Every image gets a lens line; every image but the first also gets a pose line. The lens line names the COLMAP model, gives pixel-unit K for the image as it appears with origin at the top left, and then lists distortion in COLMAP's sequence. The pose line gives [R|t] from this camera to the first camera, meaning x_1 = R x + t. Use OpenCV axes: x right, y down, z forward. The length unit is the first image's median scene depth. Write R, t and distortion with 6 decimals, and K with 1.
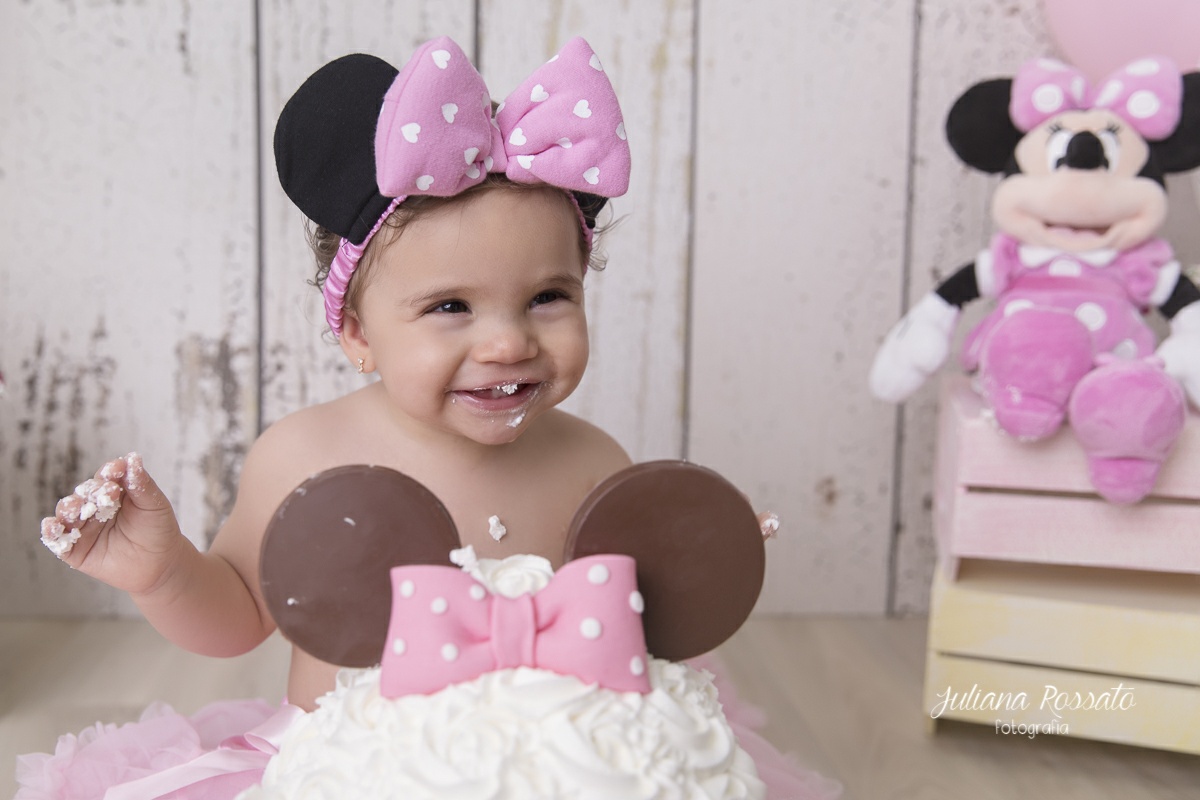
lens RADIAL K [[1273.2, 0, 508.7], [0, 1273.2, 439.0], [0, 0, 1]] dist [-0.004535, 0.021804]
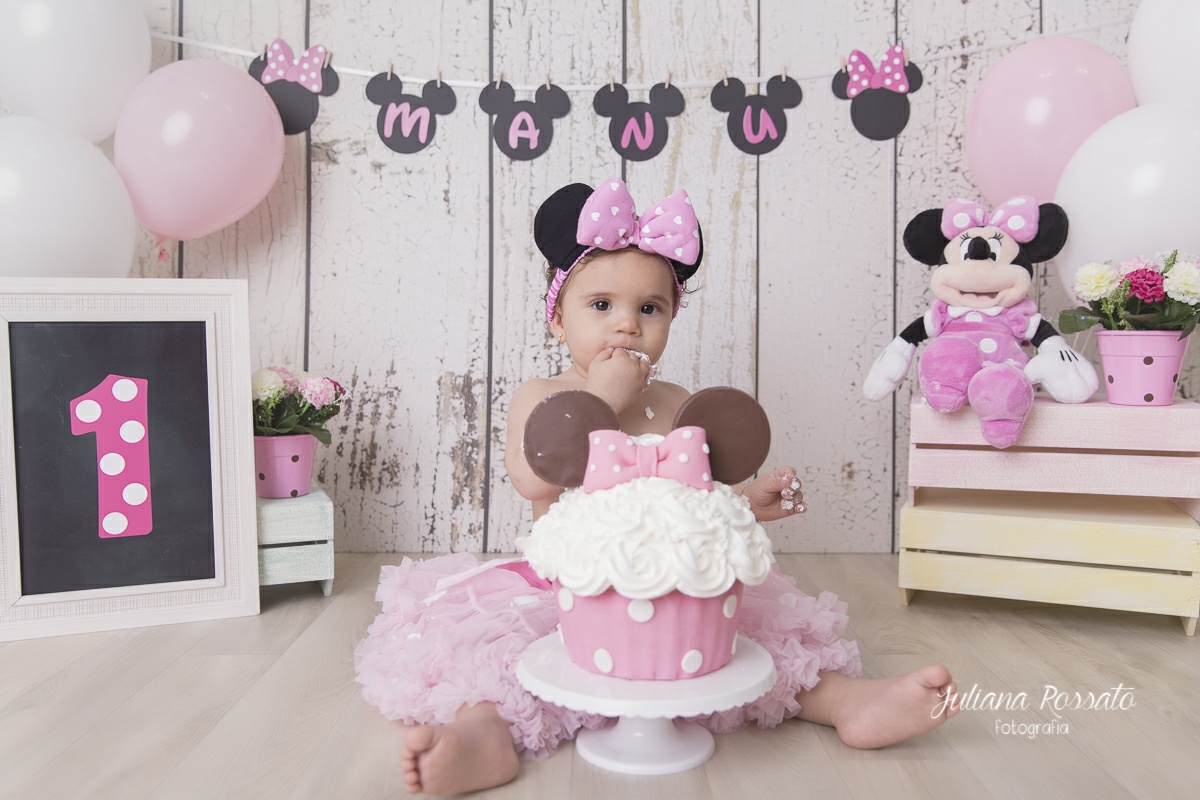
lens RADIAL K [[989.6, 0, 600.0], [0, 989.6, 400.0], [0, 0, 1]] dist [0.009270, -0.000647]
pose [[0.999019, -0.004232, -0.044079, -0.000532], [-0.000171, 0.995047, -0.099405, 0.079866], [0.044282, 0.099315, 0.994070, -0.242104]]
